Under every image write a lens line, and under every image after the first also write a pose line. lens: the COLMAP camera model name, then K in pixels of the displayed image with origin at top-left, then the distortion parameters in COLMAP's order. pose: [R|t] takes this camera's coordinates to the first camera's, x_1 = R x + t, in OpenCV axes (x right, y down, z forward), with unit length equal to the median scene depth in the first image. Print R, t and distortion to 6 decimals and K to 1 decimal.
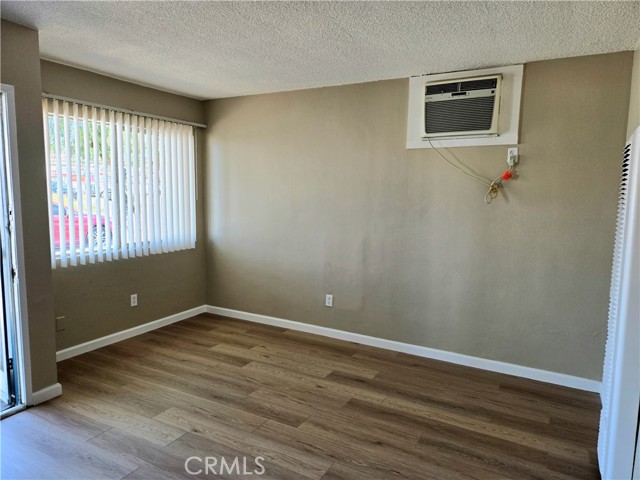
lens RADIAL K [[433.0, 0, 316.8], [0, 433.0, 248.1], [0, 0, 1]] dist [0.061931, -0.057089]
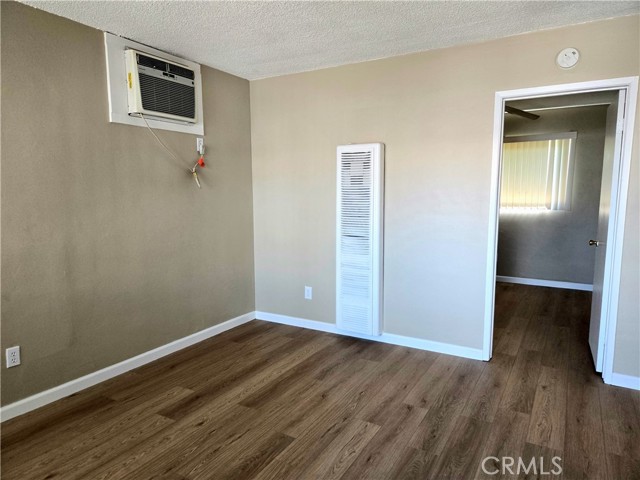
lens RADIAL K [[433.0, 0, 316.8], [0, 433.0, 248.1], [0, 0, 1]] dist [0.061931, -0.057089]
pose [[0.015871, -0.155872, 0.987650, -0.711829], [0.127927, 0.979973, 0.152605, -0.086069], [-0.991657, 0.123925, 0.035493, 0.712472]]
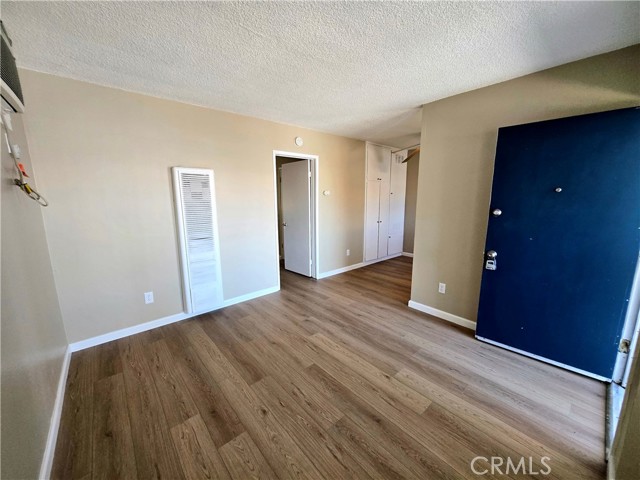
lens RADIAL K [[252.2, 0, 320.0], [0, 252.2, 240.0], [0, 0, 1]] dist [0.001222, 0.000006]
pose [[-0.944778, -0.066003, 0.320997, -0.242099], [0.032214, 0.956059, 0.291398, -0.166879], [-0.326125, 0.285647, -0.901137, 1.310947]]
